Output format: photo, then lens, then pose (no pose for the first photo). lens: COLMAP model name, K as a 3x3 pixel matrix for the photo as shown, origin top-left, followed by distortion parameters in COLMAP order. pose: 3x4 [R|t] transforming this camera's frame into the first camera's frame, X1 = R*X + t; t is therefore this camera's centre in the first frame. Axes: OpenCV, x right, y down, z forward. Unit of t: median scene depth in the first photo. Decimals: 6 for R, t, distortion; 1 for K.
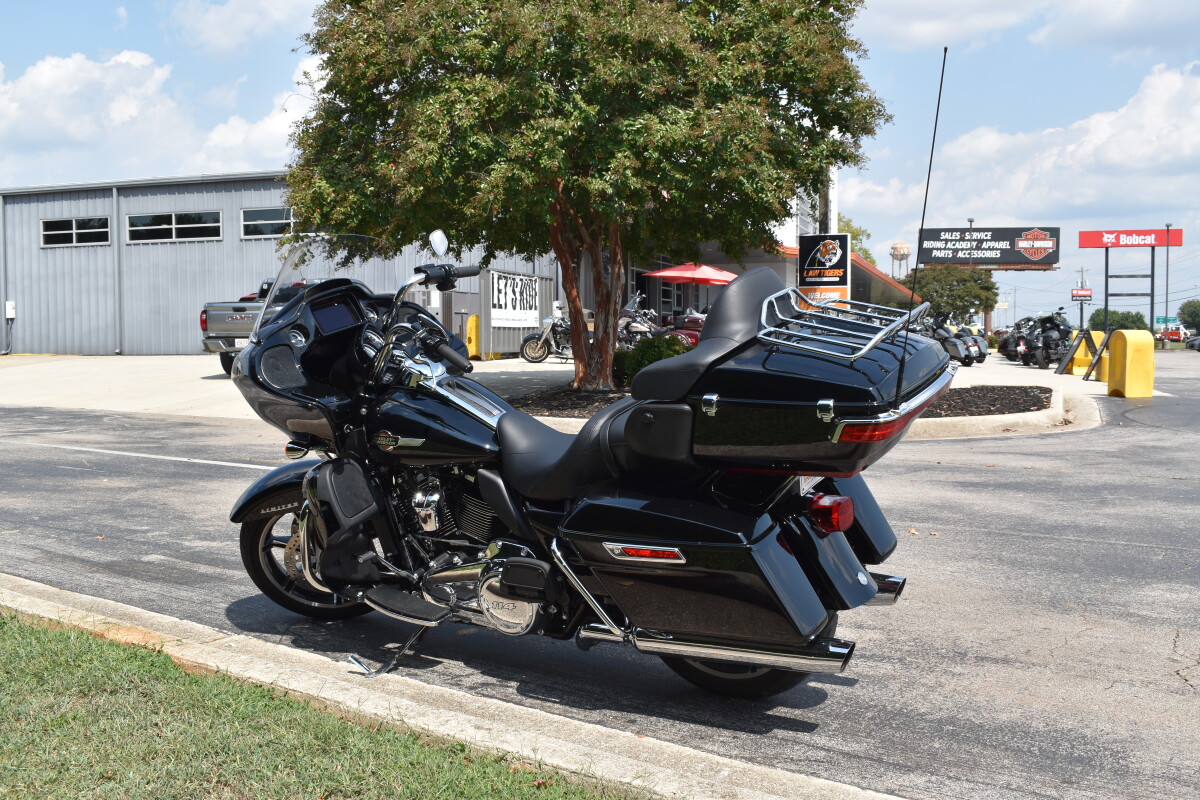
lens RADIAL K [[1236.0, 0, 598.2], [0, 1236.0, 404.9], [0, 0, 1]] dist [-0.083749, 0.000000]
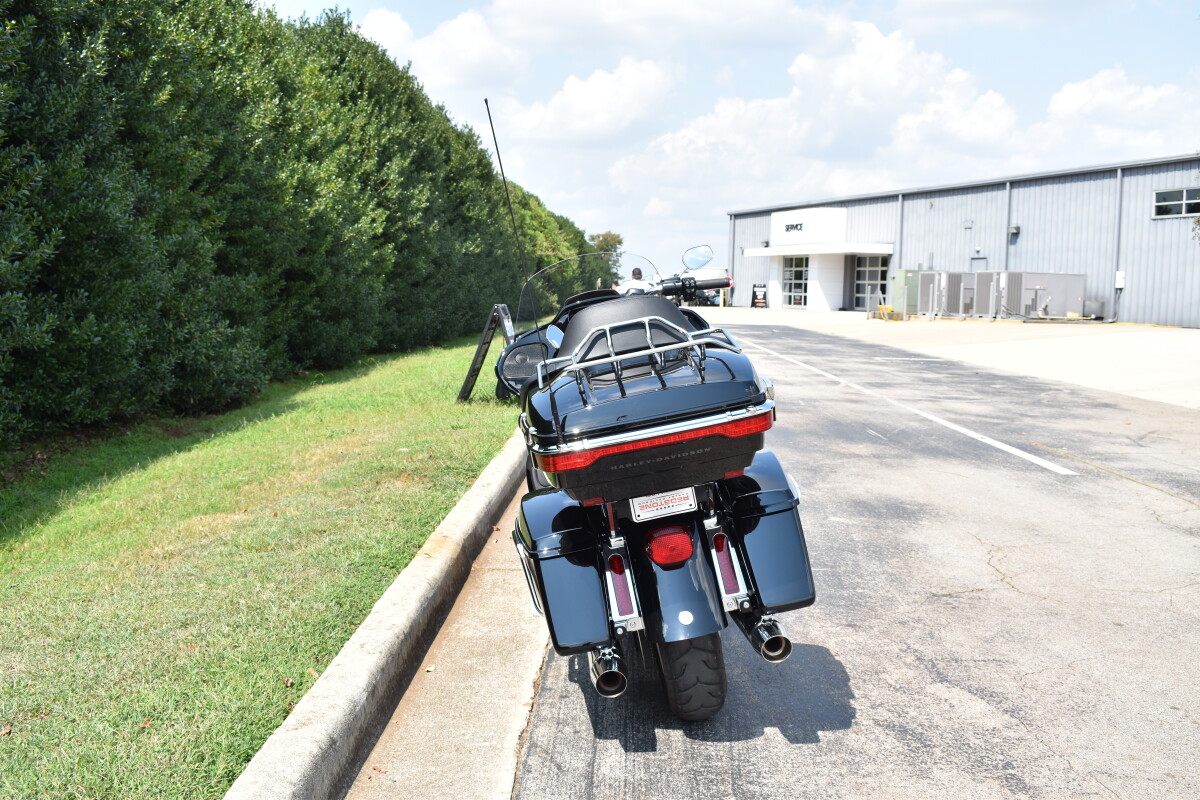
lens RADIAL K [[1236.0, 0, 594.8], [0, 1236.0, 402.3], [0, 0, 1]] dist [-0.083749, 0.000000]
pose [[0.580849, 0.095041, -0.808444, 0.100691], [-0.072916, 0.995243, 0.064612, -0.009224], [0.810739, 0.021418, 0.585016, 0.039017]]
